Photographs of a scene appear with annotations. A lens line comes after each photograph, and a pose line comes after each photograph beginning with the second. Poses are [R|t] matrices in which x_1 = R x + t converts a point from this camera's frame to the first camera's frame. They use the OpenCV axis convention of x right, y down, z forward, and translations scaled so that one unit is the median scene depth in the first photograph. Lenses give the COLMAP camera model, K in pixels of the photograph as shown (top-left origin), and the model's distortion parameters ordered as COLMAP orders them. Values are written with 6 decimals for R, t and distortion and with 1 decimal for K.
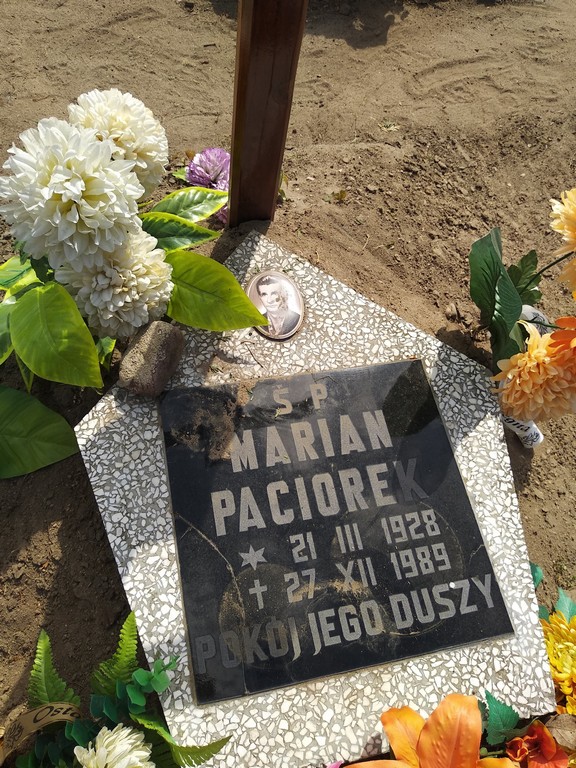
lens RADIAL K [[614.5, 0, 276.9], [0, 614.5, 384.8], [0, 0, 1]] dist [-0.002177, 0.003403]
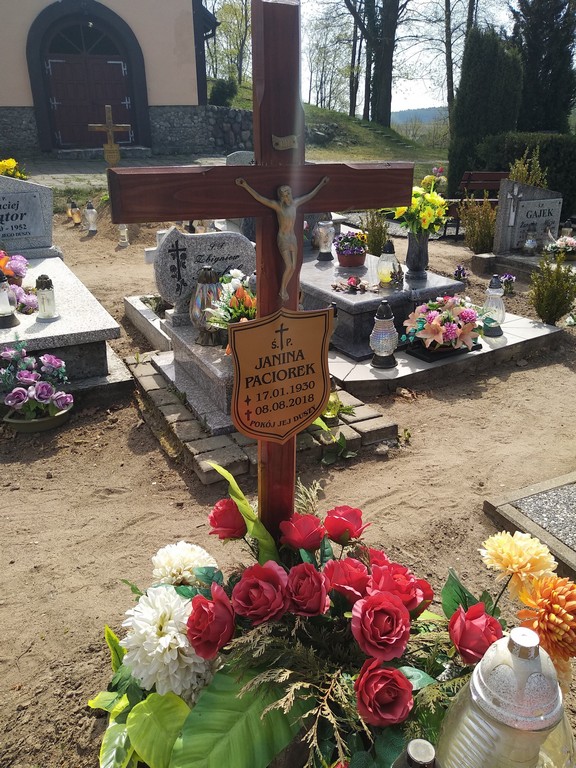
lens RADIAL K [[610.4, 0, 288.0], [0, 610.4, 384.0], [0, 0, 1]] dist [0.007657, -0.064418]
pose [[0.968543, -0.183572, 0.168002, -0.181048], [0.248841, 0.711017, -0.657673, 0.298088], [0.001278, 0.678790, 0.734331, -0.370818]]
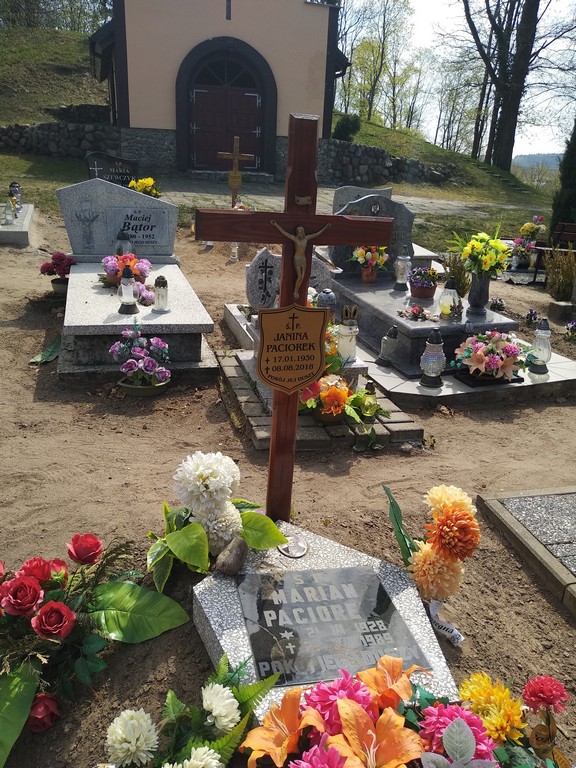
lens RADIAL K [[587.1, 0, 277.6], [0, 587.1, 410.4], [0, 0, 1]] dist [0.023552, -0.080770]
pose [[0.998865, -0.047635, 0.000208, -0.031209], [0.035235, 0.735890, -0.676184, 0.885557], [0.032057, 0.675424, 0.736733, -0.718441]]
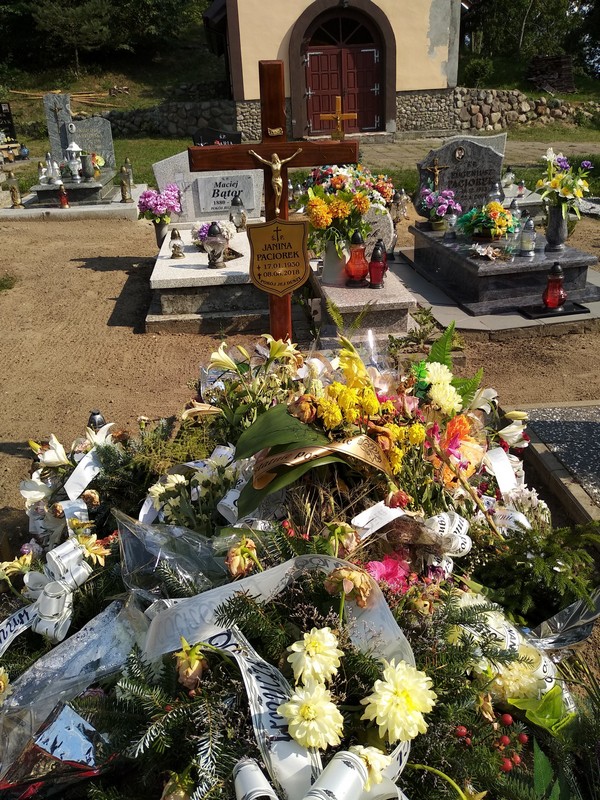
lens RADIAL K [[631.8, 0, 285.5], [0, 631.8, 402.2], [0, 0, 1]] dist [-0.023576, 0.005626]
pose [[0.974817, -0.064911, -0.213348, 0.546668], [-0.095196, 0.744028, -0.661332, 1.513712], [0.201665, 0.664987, 0.719113, -0.844263]]
